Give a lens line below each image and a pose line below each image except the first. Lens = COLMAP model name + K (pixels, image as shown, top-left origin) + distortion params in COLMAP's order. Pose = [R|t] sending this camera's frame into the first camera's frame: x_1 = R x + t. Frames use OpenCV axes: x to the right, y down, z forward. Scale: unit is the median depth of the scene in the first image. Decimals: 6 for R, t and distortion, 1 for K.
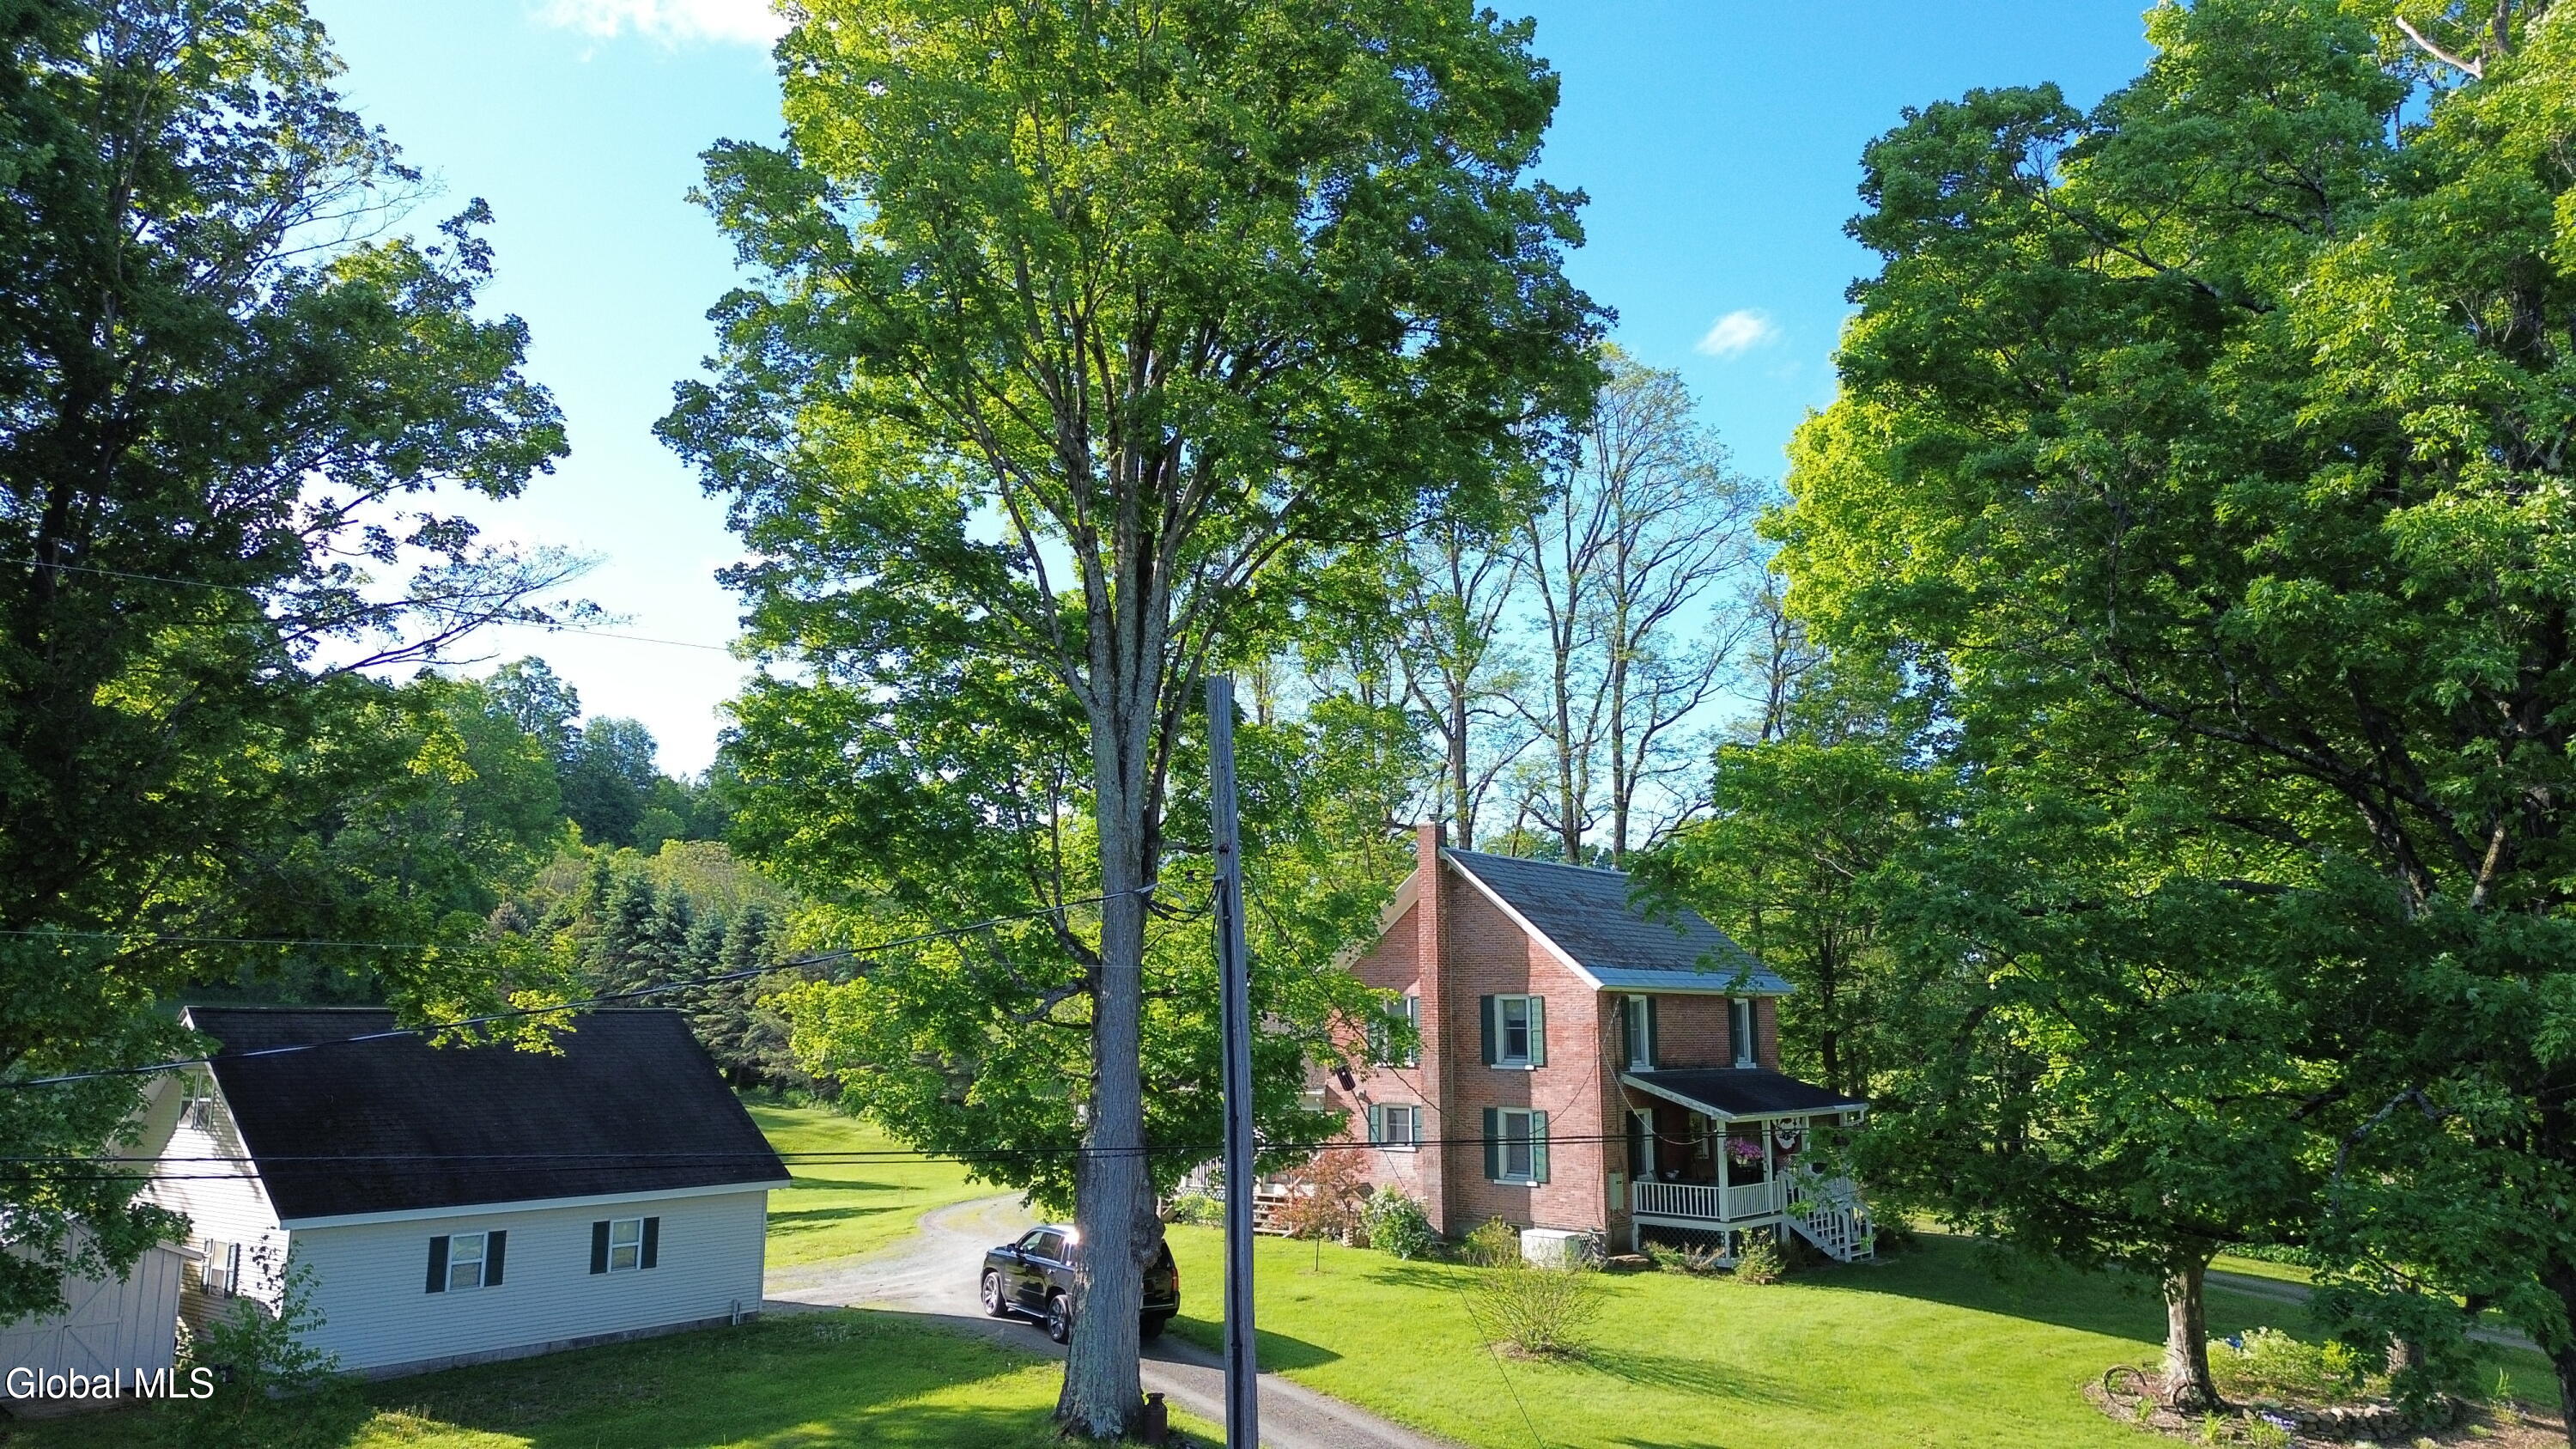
lens RADIAL K [[1805.5, 0, 1288.0], [0, 1805.5, 724.5], [0, 0, 1]] dist [0.092910, -0.123773]
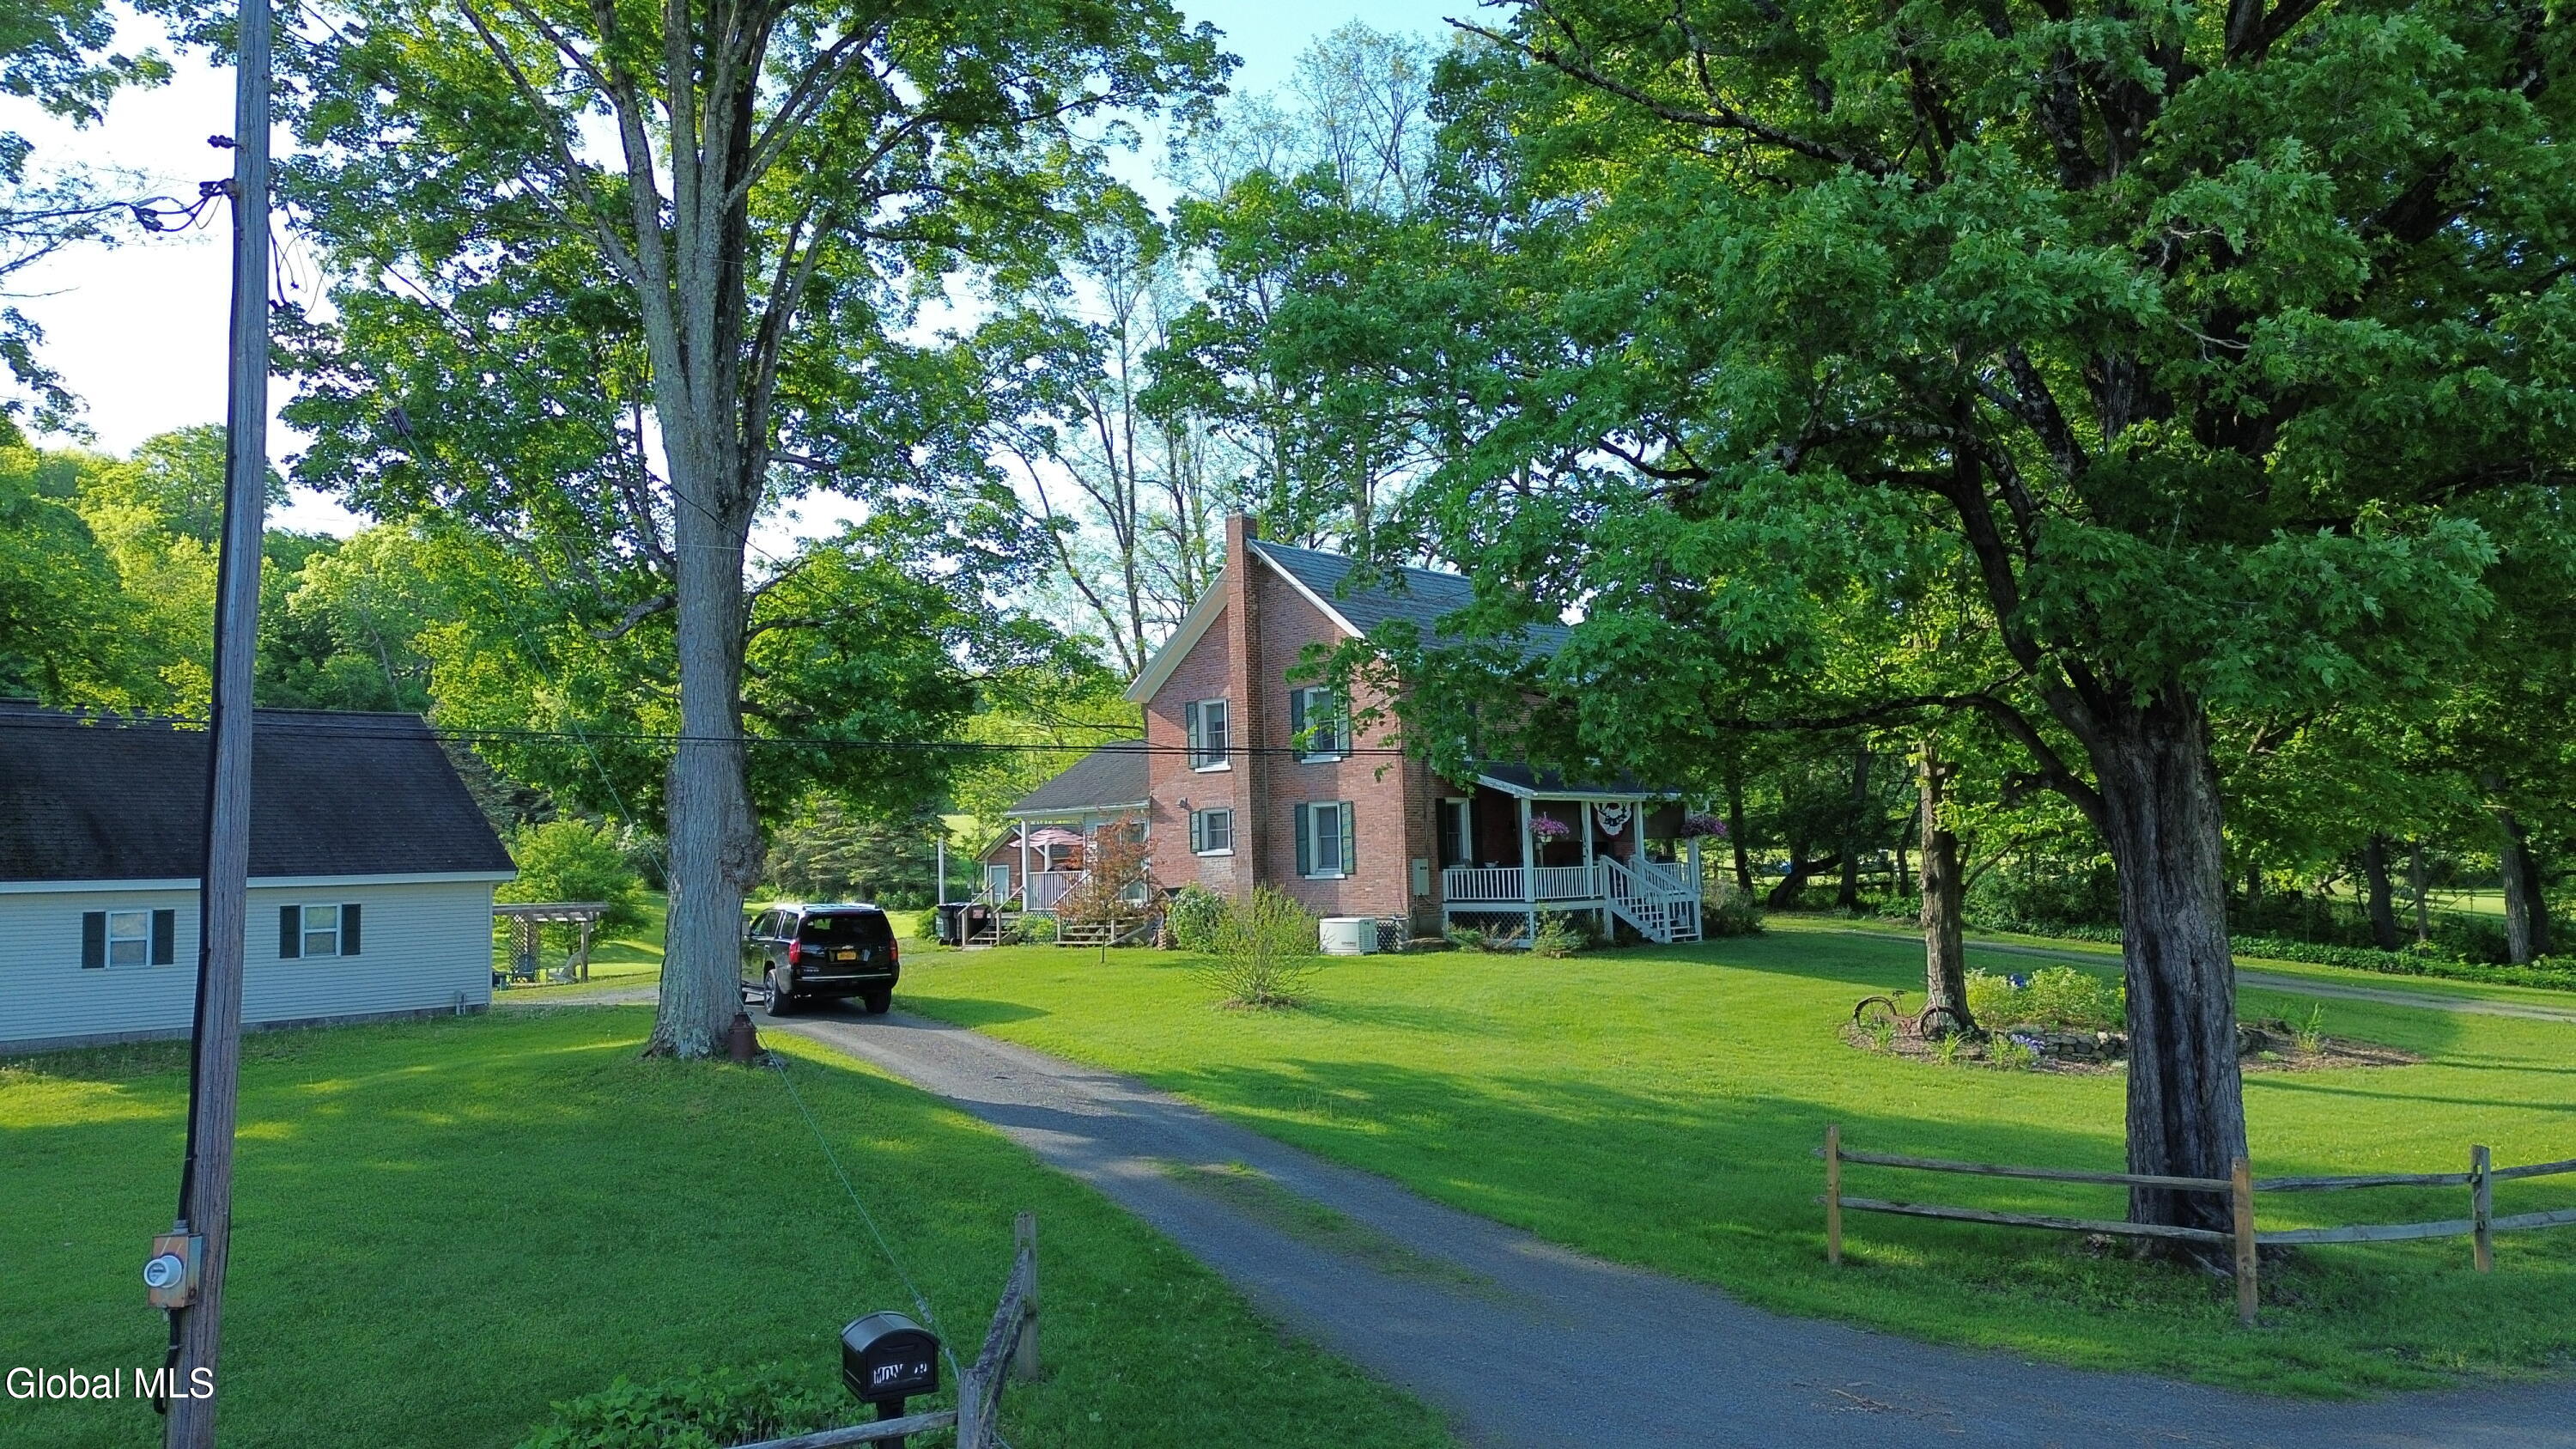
lens RADIAL K [[1805.5, 0, 1288.0], [0, 1805.5, 724.5], [0, 0, 1]] dist [0.092910, -0.123773]
pose [[0.998466, -0.036548, -0.041586, 0.153207], [0.040072, 0.995373, 0.087329, 0.089894], [0.038202, -0.088862, 0.995311, 0.054048]]
